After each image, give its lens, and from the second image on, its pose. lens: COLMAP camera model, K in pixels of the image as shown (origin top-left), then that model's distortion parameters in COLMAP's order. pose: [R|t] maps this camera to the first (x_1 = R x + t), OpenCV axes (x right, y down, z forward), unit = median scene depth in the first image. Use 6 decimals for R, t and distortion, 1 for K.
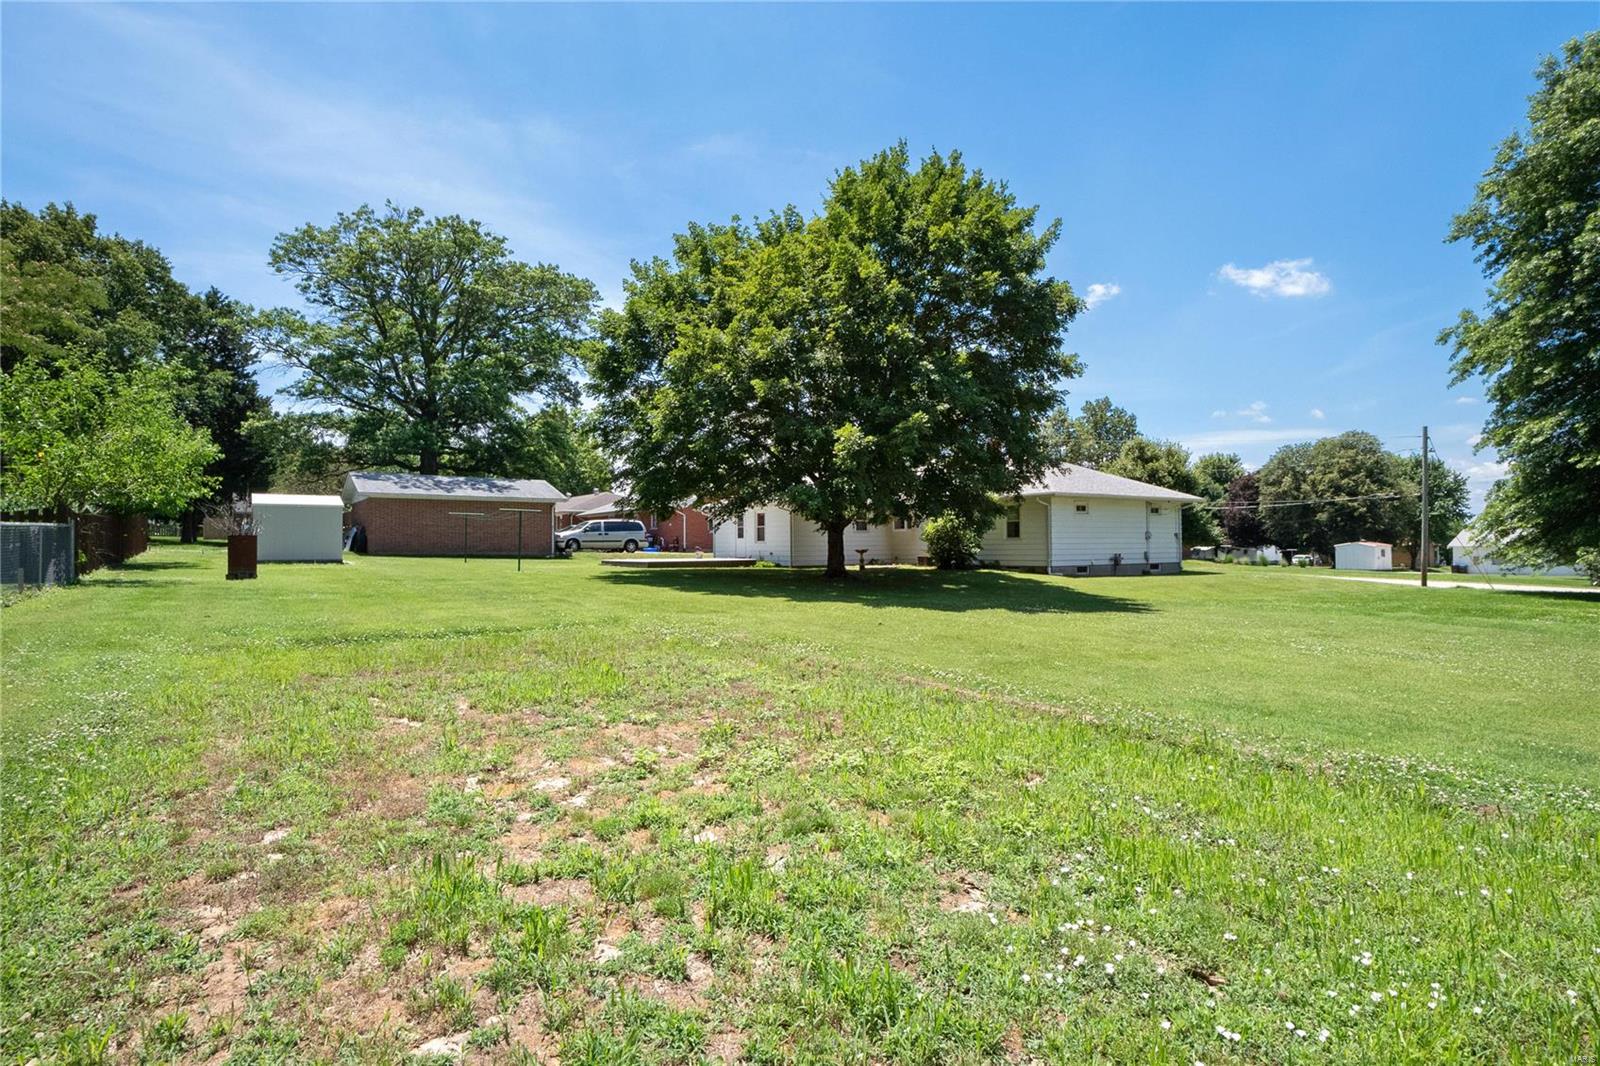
lens RADIAL K [[779.8, 0, 797.7], [0, 779.8, 513.4], [0, 0, 1]] dist [0.002749, -0.015179]
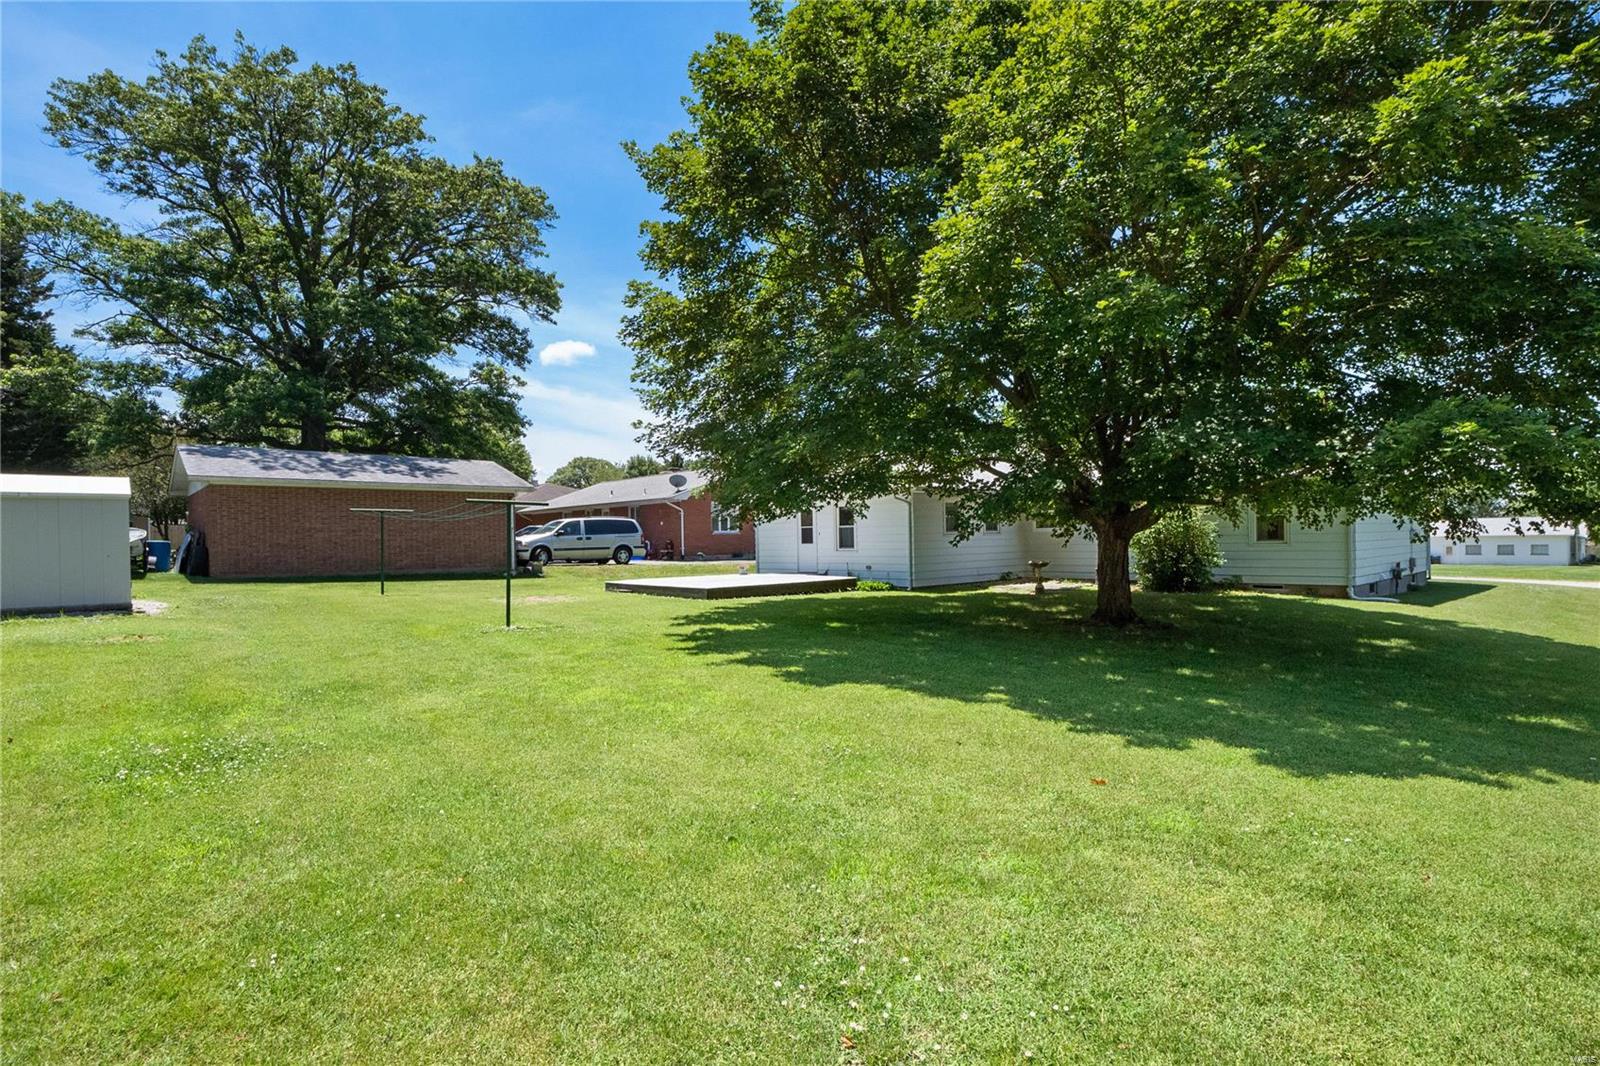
lens RADIAL K [[764.0, 0, 800.0], [0, 764.0, 533.0], [0, 0, 1]] dist [-0.015896, 0.001241]
pose [[0.992391, -0.010507, 0.122677, -0.138508], [0.006404, 0.999409, 0.033787, 0.000227], [-0.122959, -0.032744, 0.991871, 0.298463]]
